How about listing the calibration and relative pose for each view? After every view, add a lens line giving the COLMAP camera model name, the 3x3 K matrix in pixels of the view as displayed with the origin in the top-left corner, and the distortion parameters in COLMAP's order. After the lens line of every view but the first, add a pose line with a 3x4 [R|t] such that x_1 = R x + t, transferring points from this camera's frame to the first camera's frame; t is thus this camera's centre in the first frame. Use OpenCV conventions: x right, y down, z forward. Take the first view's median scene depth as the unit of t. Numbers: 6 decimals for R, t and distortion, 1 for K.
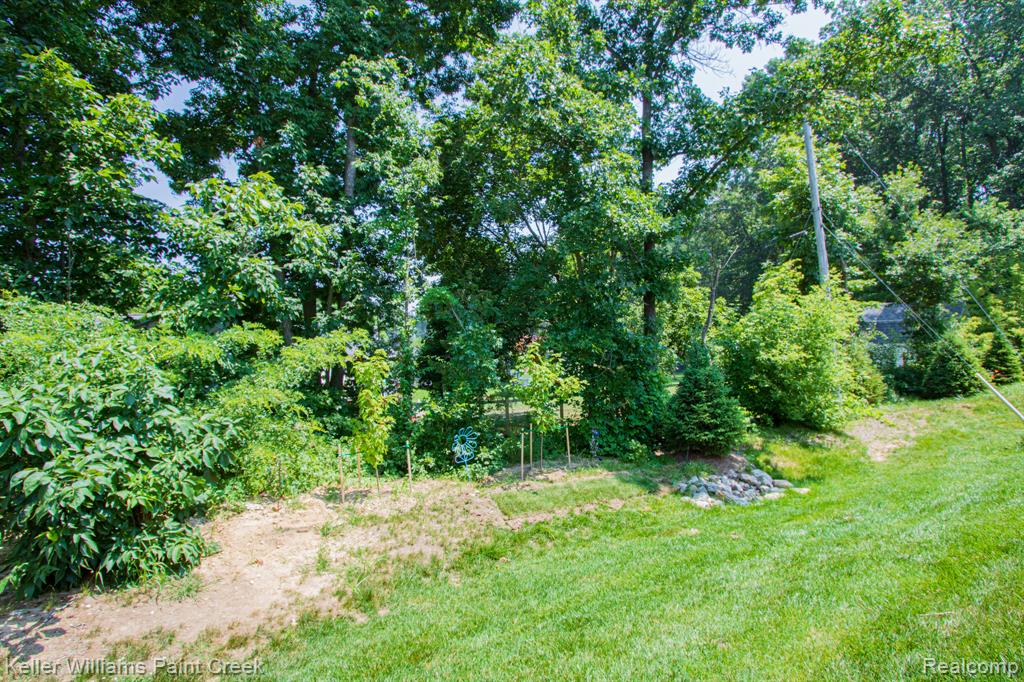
lens RADIAL K [[471.1, 0, 518.0], [0, 471.1, 346.2], [0, 0, 1]] dist [-0.013478, 0.000016]
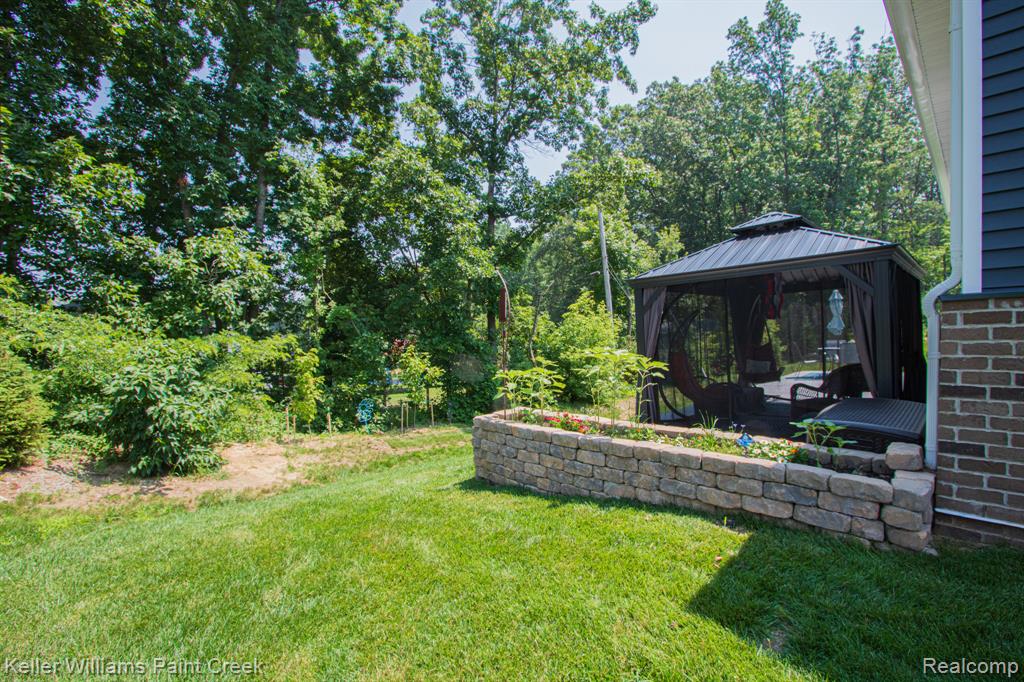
lens RADIAL K [[471.1, 0, 518.0], [0, 471.1, 346.2], [0, 0, 1]] dist [-0.013478, 0.000016]
pose [[0.960403, 0.011058, 0.278396, -0.049985], [-0.008531, 0.999911, -0.010286, 0.006813], [-0.278485, 0.007504, 0.960411, -0.507024]]
